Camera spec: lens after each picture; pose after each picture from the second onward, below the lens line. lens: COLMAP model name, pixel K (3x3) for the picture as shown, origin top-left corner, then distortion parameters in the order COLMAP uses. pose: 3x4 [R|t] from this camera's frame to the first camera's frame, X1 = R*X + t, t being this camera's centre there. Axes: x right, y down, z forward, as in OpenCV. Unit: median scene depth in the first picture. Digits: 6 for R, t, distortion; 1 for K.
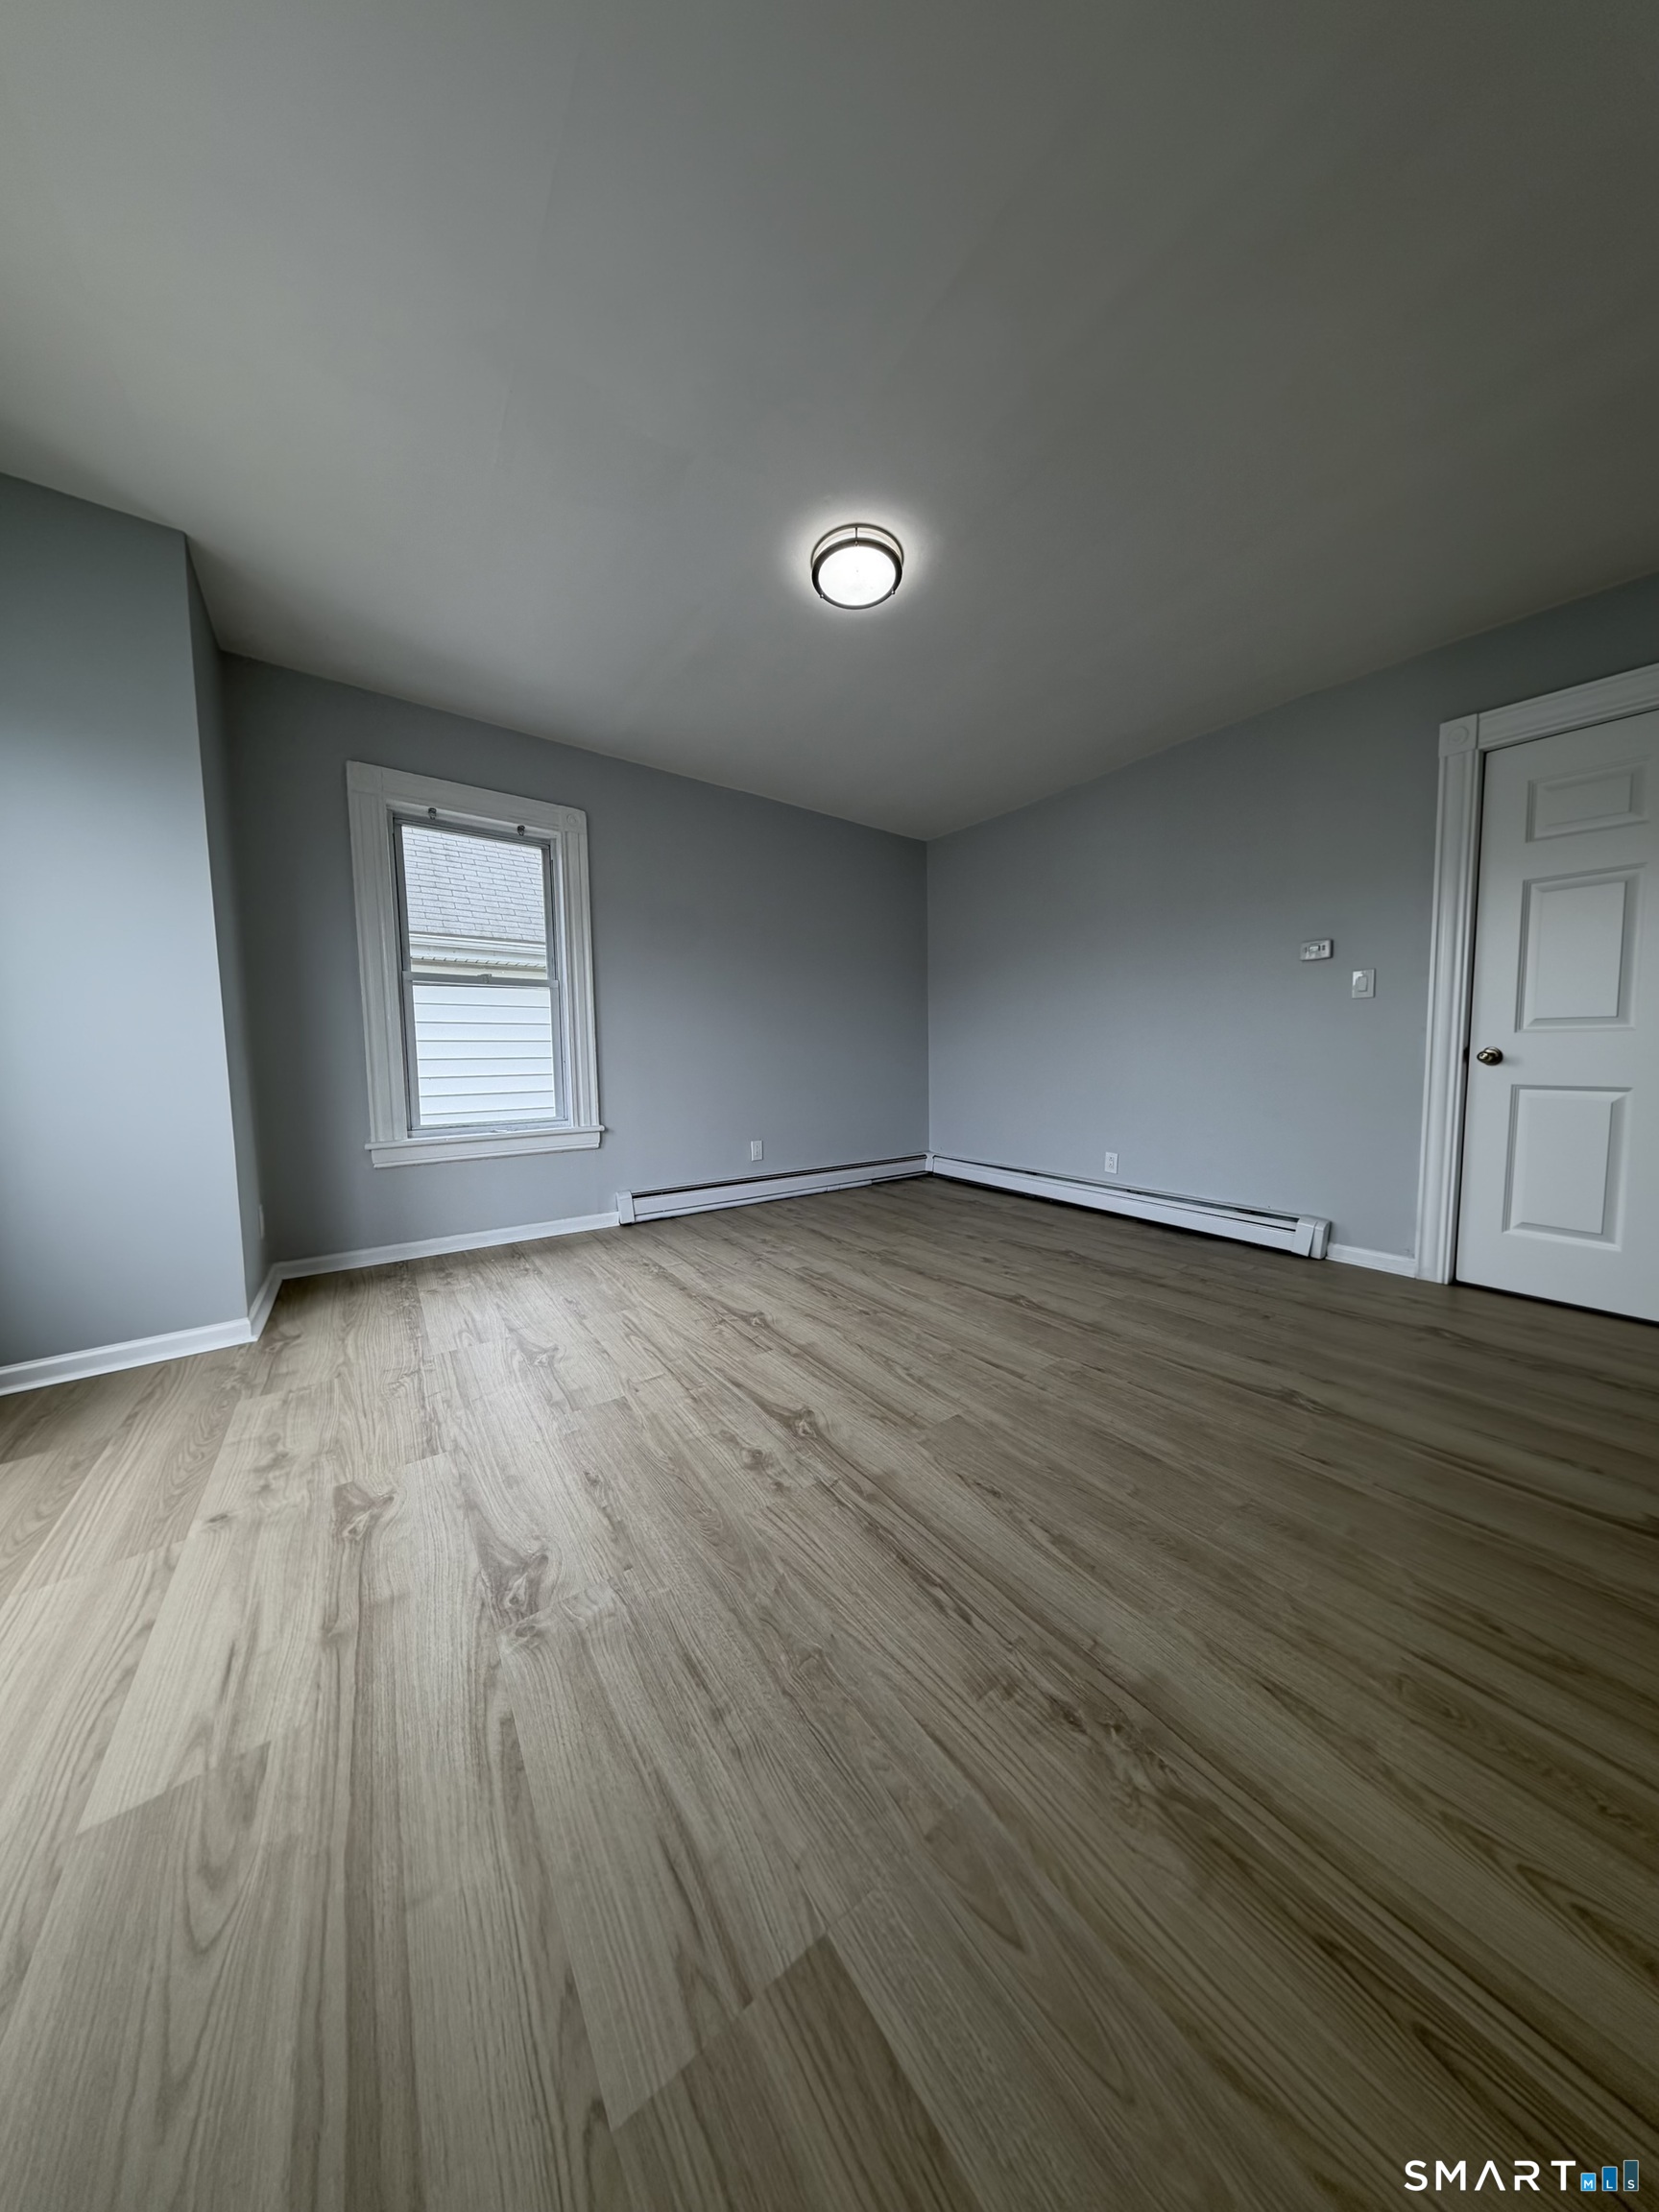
lens RADIAL K [[634.6, 0, 824.1], [0, 634.6, 1107.9], [0, 0, 1]] dist [-0.000668, -0.000013]
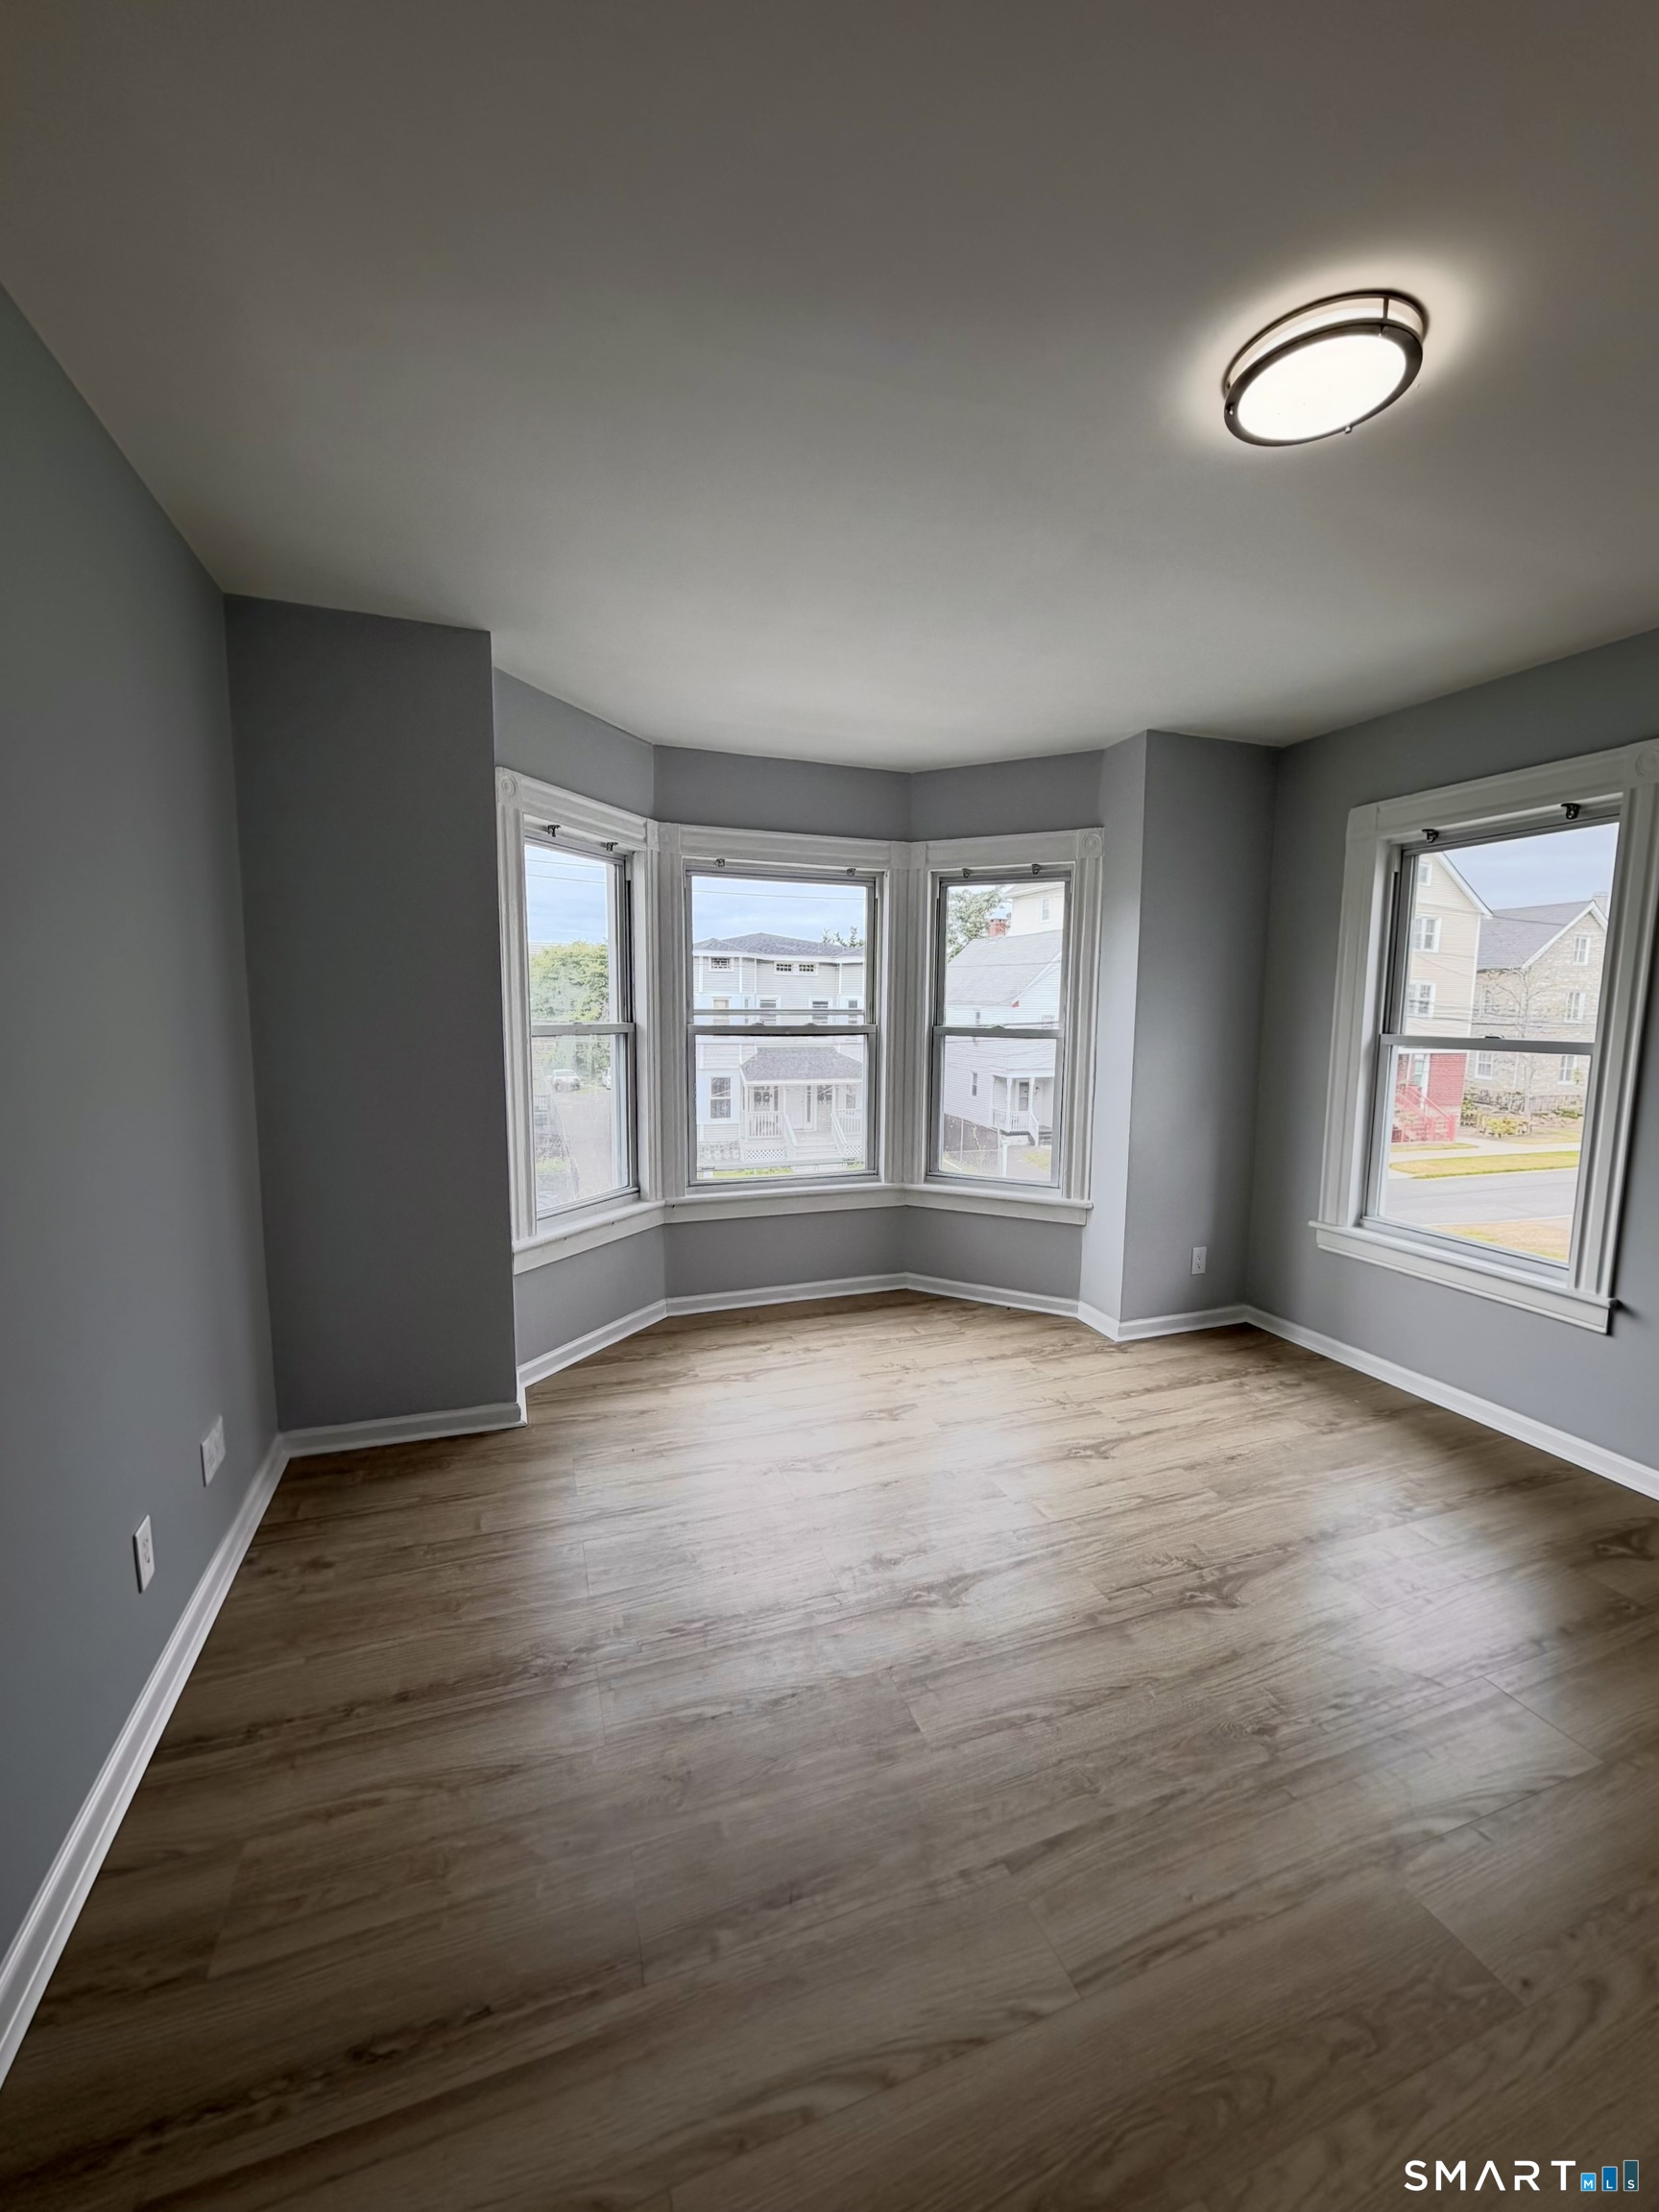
lens RADIAL K [[862.8, 0, 831.5], [0, 862.8, 1119.2], [0, 0, 1]] dist [0.001132, 0.000035]
pose [[-0.276668, 0.132699, -0.951759, 0.807934], [-0.074641, 0.984460, 0.158956, -0.290384], [0.958062, 0.115019, -0.262464, 0.768189]]
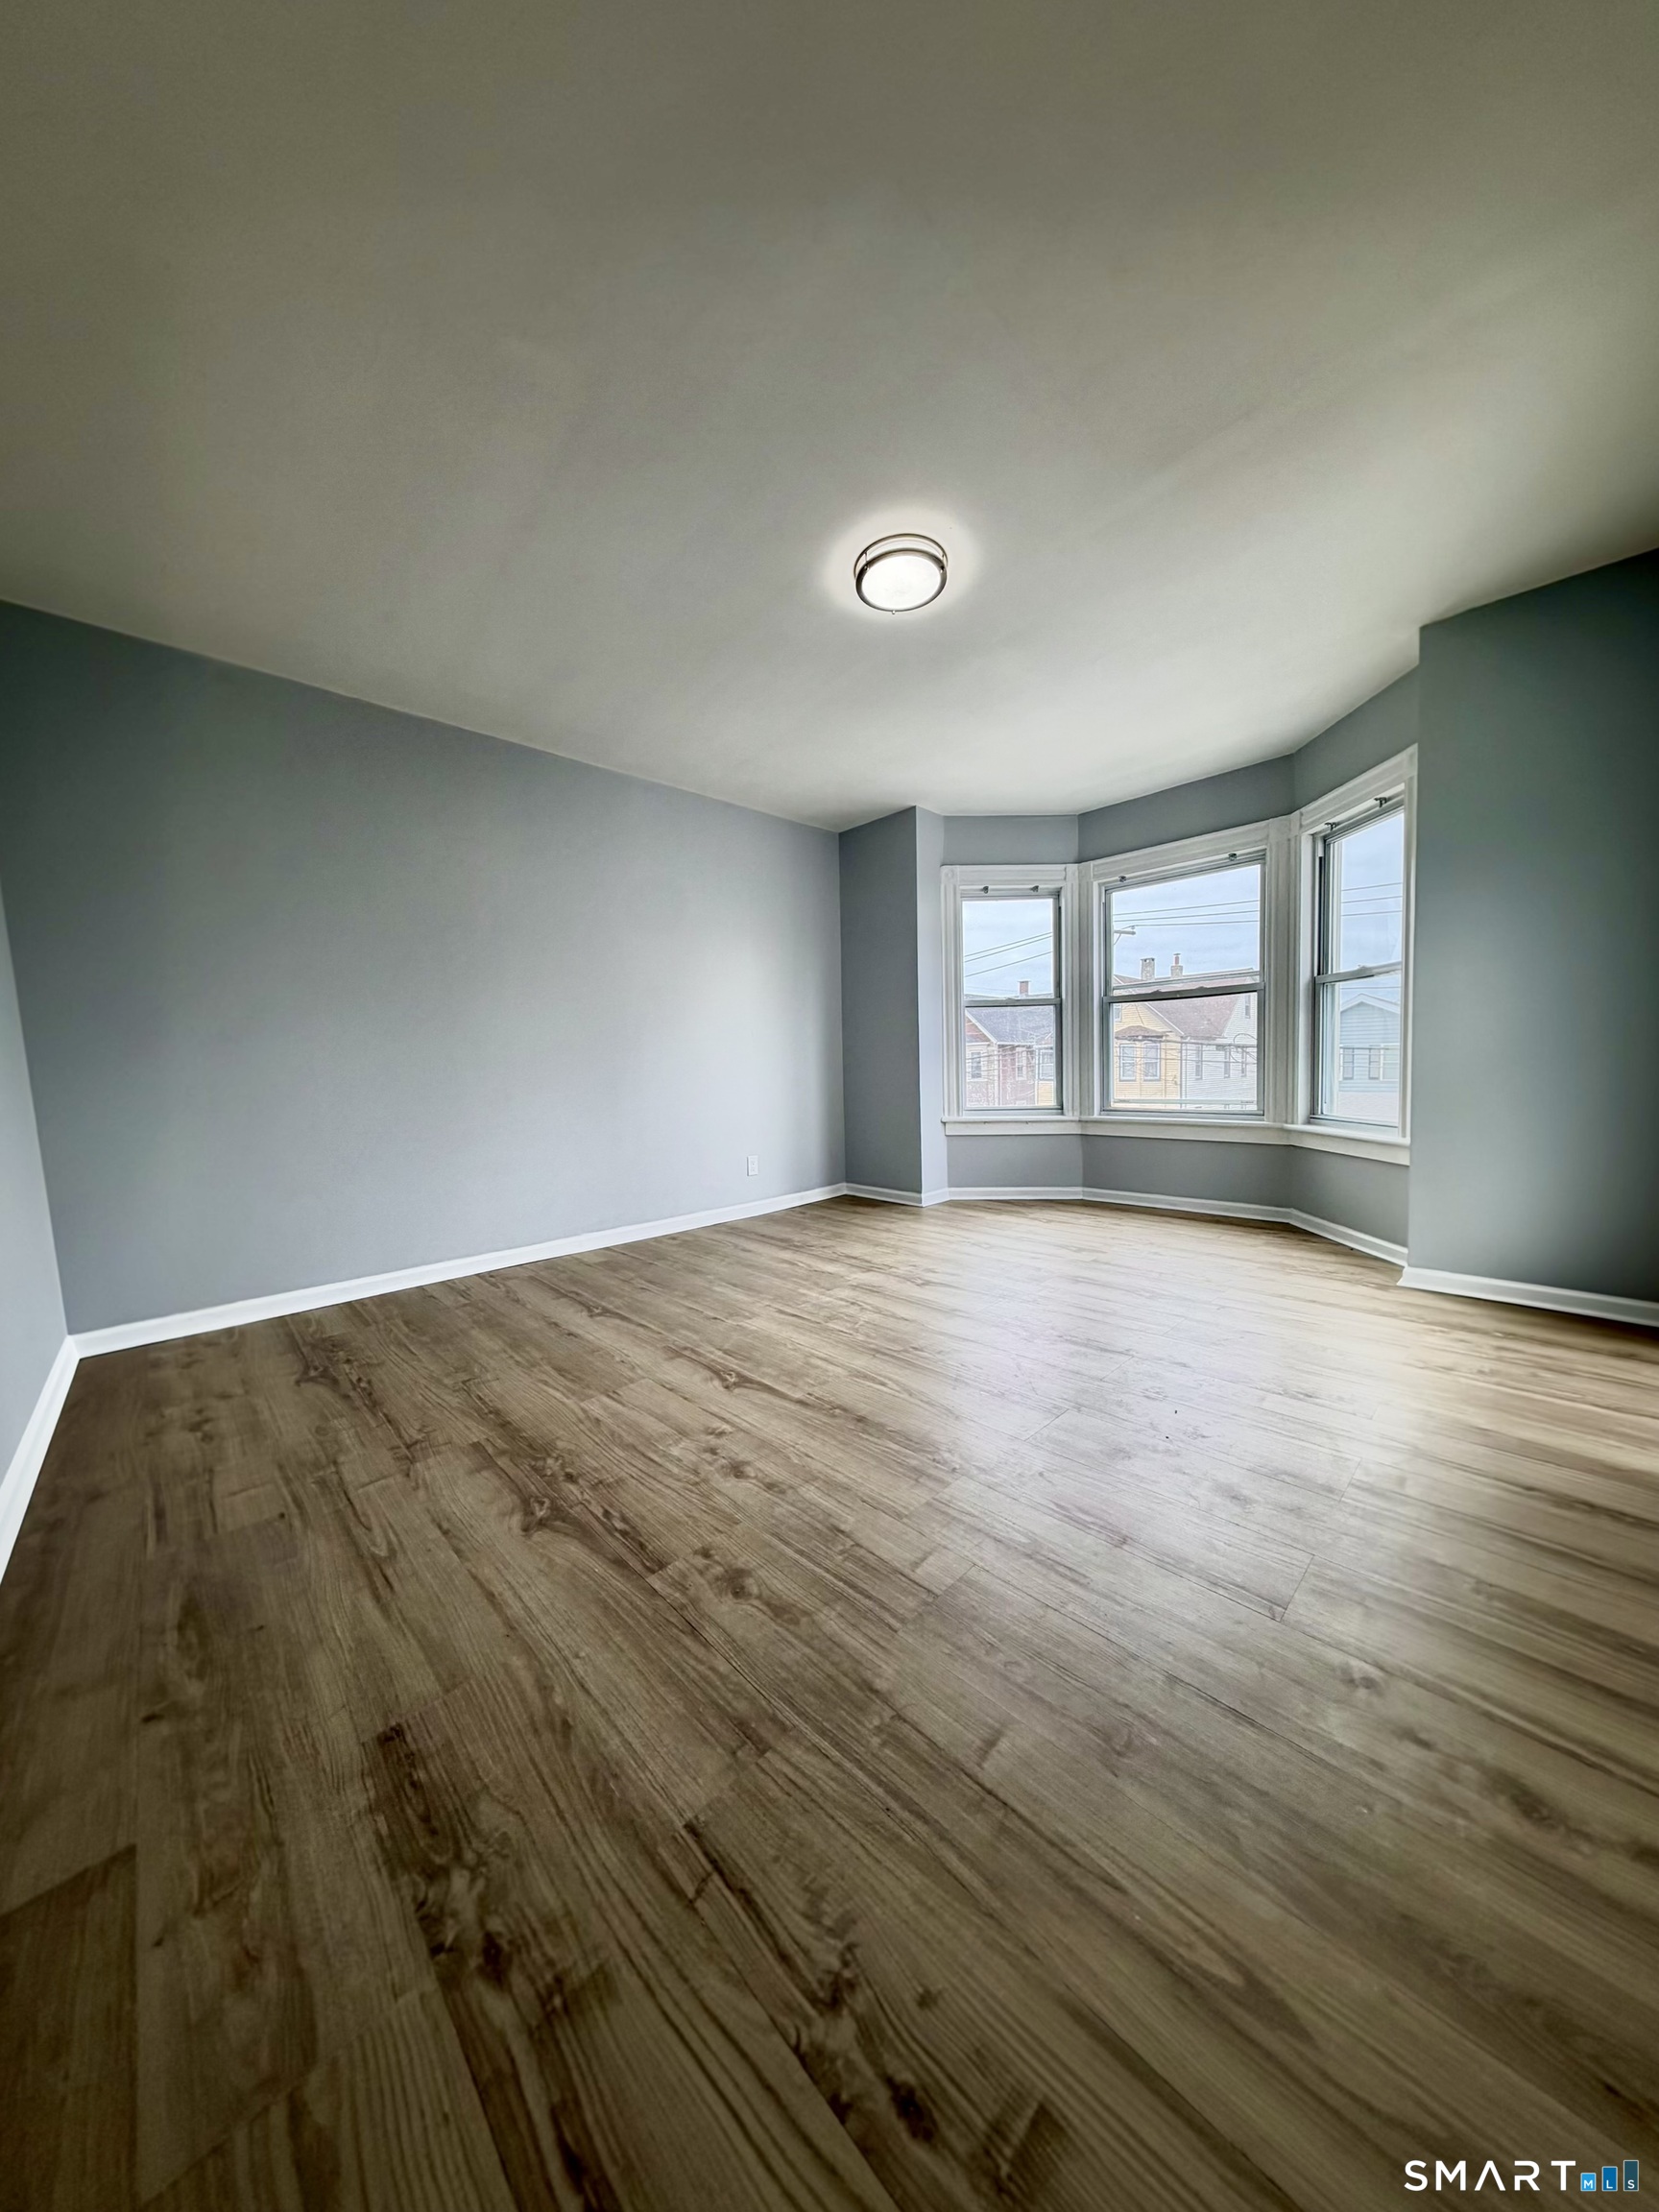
lens RADIAL K [[703.5, 0, 825.2], [0, 703.5, 1106.5], [0, 0, 1]] dist [0.000674, 0.000036]
pose [[-0.989360, 0.043855, -0.138719, 0.315614], [0.025518, 0.991014, 0.131301, -0.155297], [0.143231, 0.126364, -0.981589, 1.910493]]
